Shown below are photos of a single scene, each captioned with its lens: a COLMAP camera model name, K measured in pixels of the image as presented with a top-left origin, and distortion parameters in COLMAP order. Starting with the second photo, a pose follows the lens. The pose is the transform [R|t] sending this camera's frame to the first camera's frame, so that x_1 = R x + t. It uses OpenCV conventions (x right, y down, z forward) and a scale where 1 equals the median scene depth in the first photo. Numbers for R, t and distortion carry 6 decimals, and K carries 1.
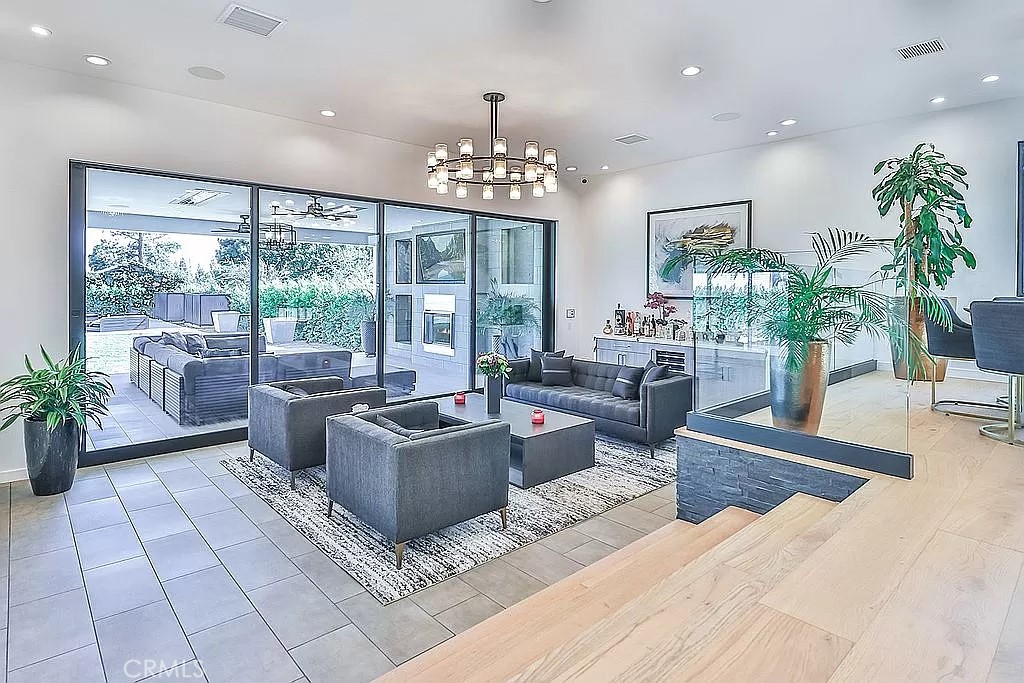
lens RADIAL K [[547.4, 0, 512.9], [0, 547.4, 283.1], [0, 0, 1]] dist [-0.000861, -0.000378]
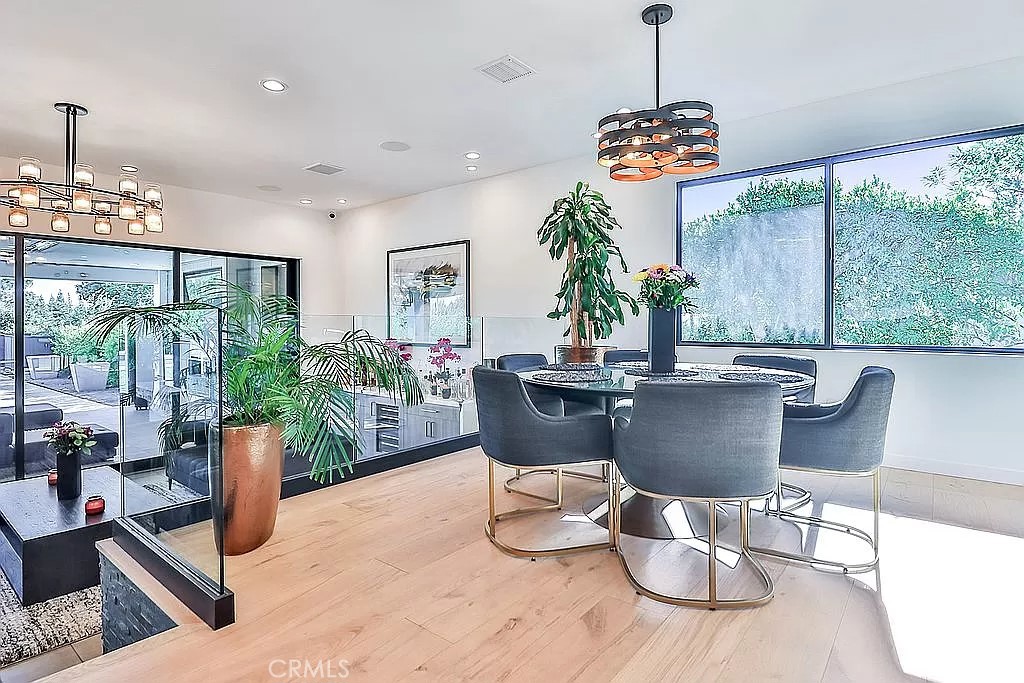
lens RADIAL K [[535.7, 0, 519.2], [0, 535.7, 313.7], [0, 0, 1]] dist [-0.001427, -0.000646]
pose [[0.988729, -0.004990, 0.149630, 0.382179], [0.006139, 0.999955, -0.007218, -0.019052], [-0.149587, 0.008056, 0.988716, 0.087983]]
